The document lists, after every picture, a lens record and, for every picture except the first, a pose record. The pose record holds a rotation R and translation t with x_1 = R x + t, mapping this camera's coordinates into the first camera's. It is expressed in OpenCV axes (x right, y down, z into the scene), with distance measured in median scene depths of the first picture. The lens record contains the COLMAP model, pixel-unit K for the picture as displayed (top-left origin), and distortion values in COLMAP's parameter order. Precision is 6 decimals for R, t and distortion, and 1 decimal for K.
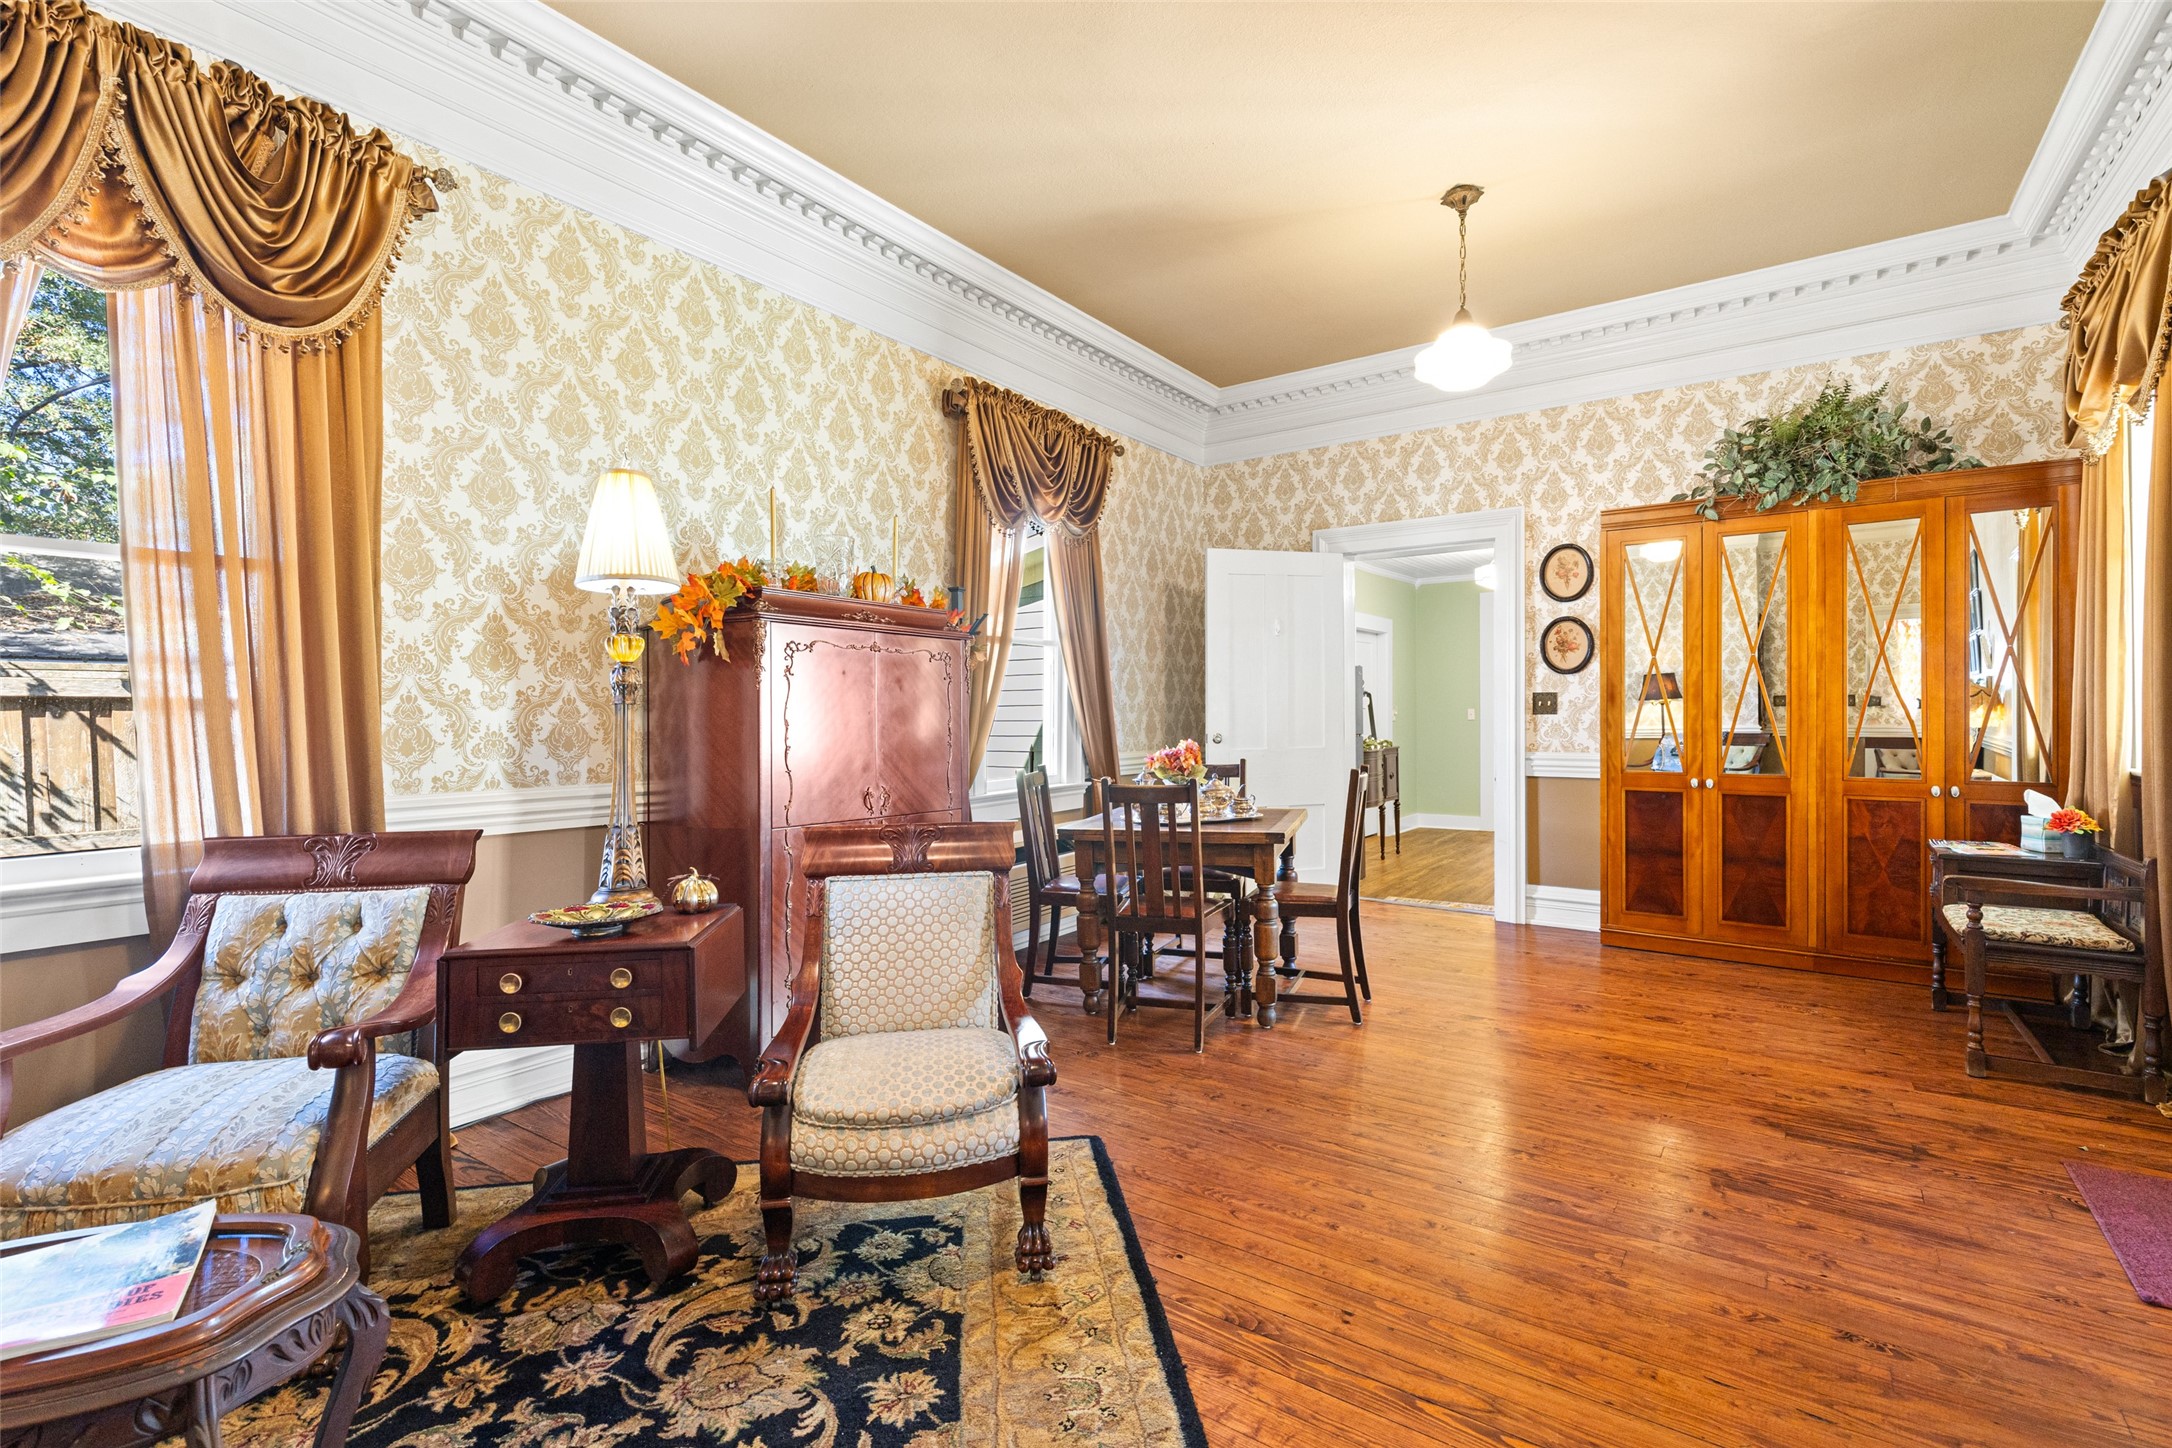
lens RADIAL K [[988.5, 0, 1091.4], [0, 988.5, 738.1], [0, 0, 1]] dist [0.008009, -0.001582]
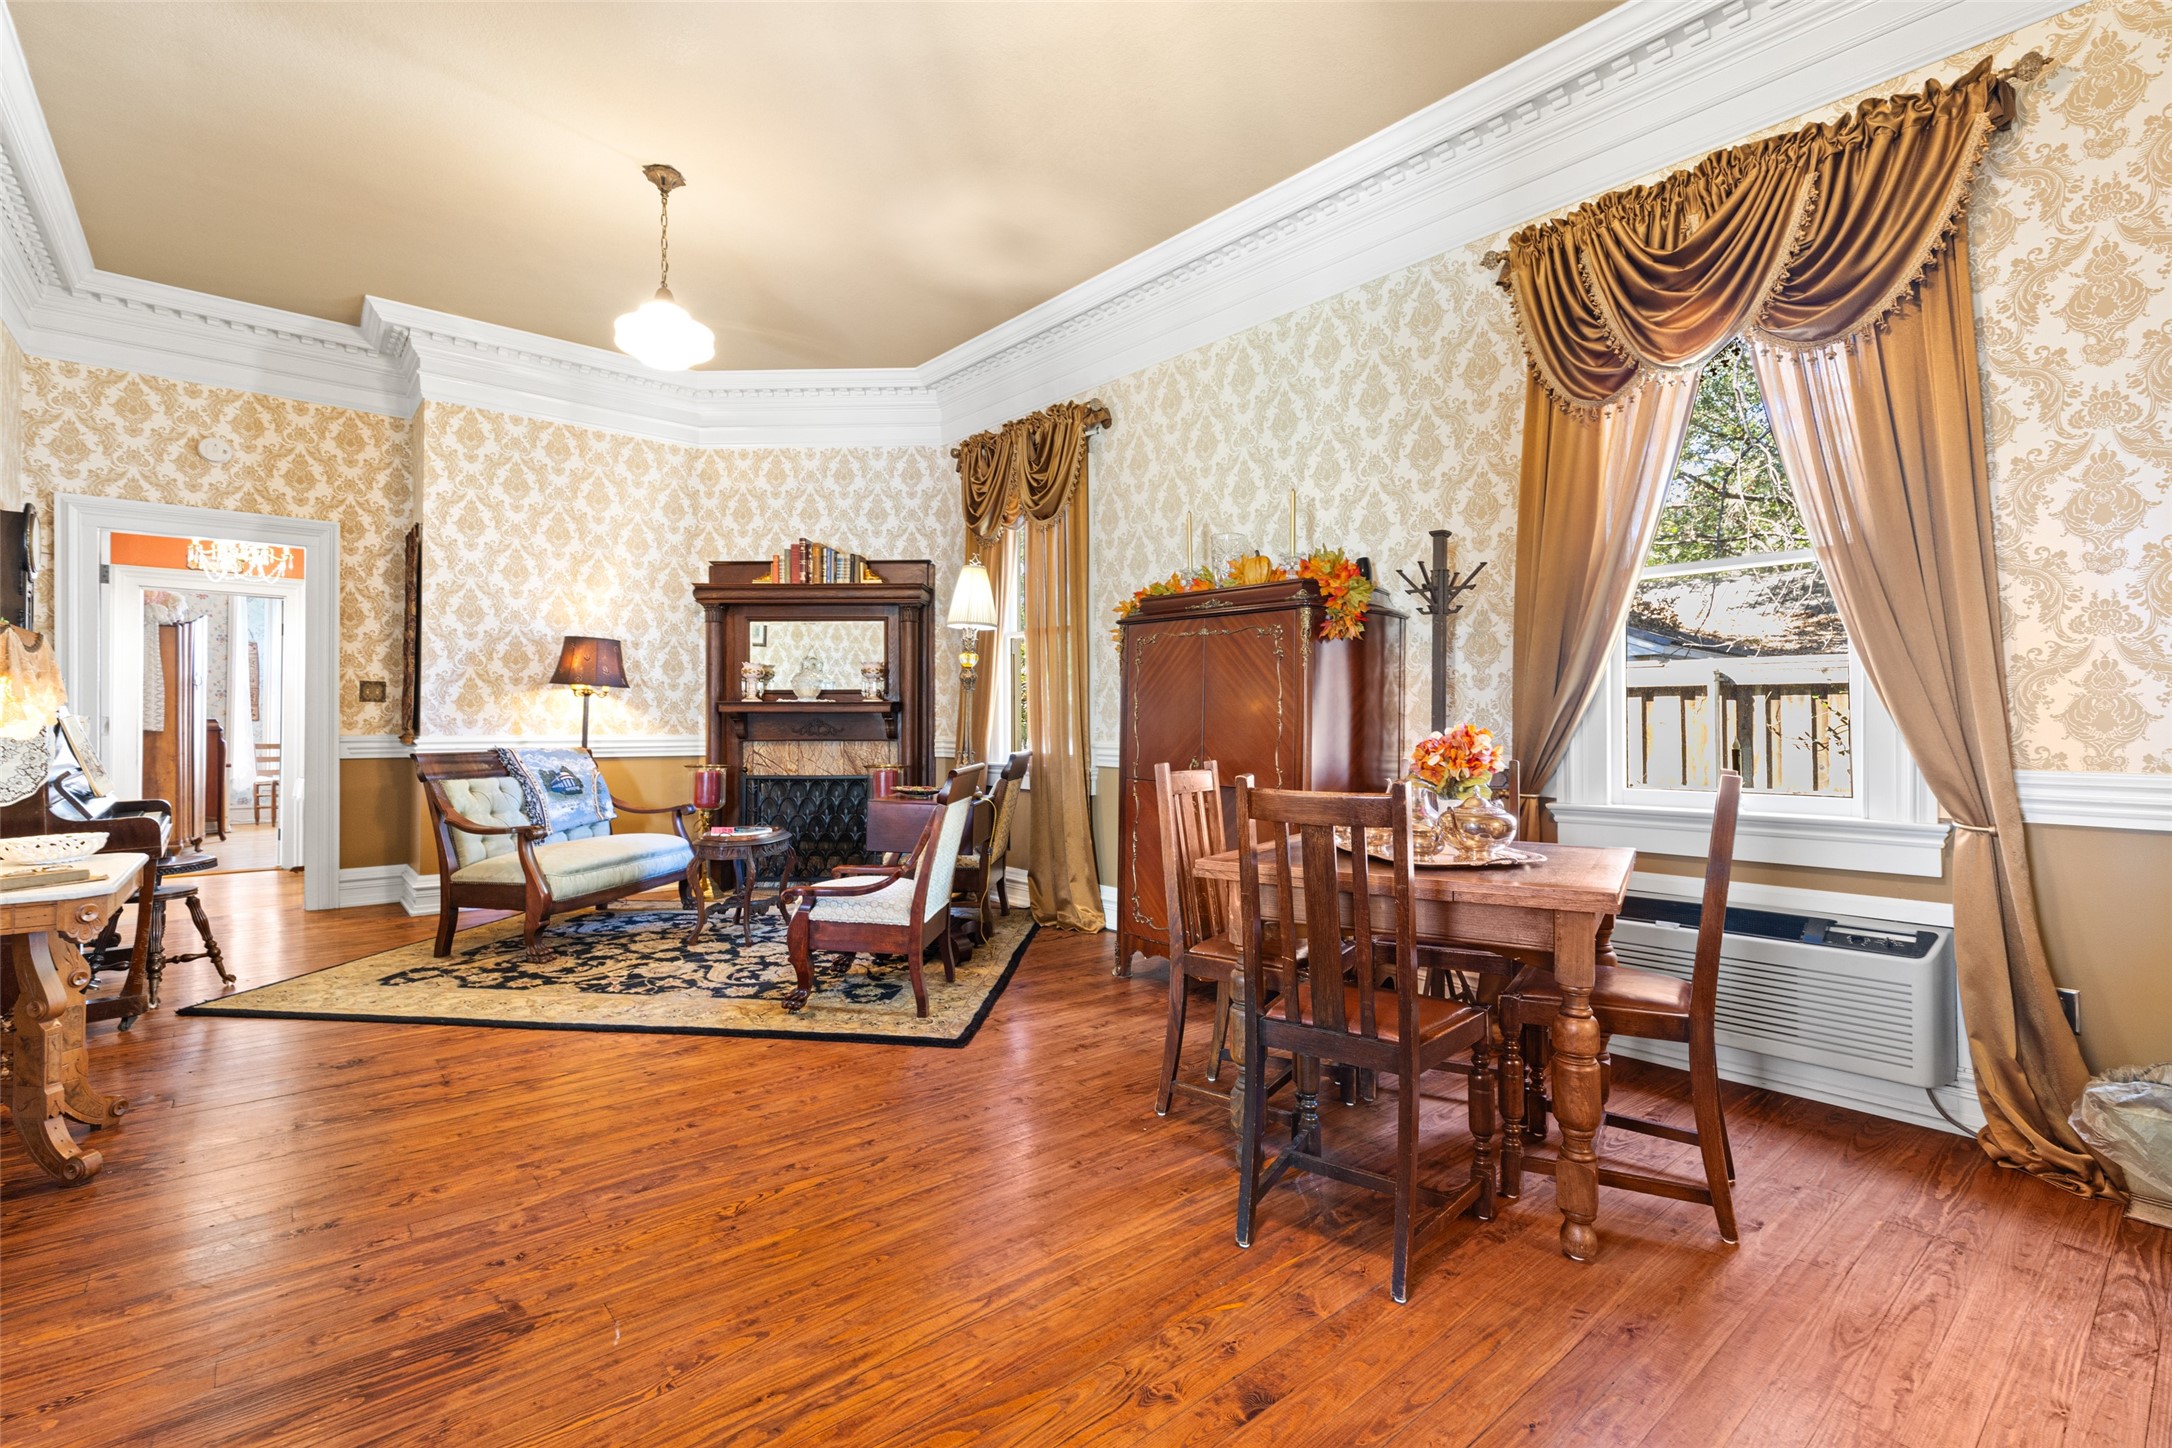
lens RADIAL K [[988.5, 0, 1091.8], [0, 988.5, 717.4], [0, 0, 1]] dist [0.008009, -0.001582]
pose [[-0.249127, 0.009456, -0.968425, 1.324030], [-0.017641, 0.999742, 0.014300, -0.010584], [0.968310, 0.020646, -0.248896, 1.708072]]
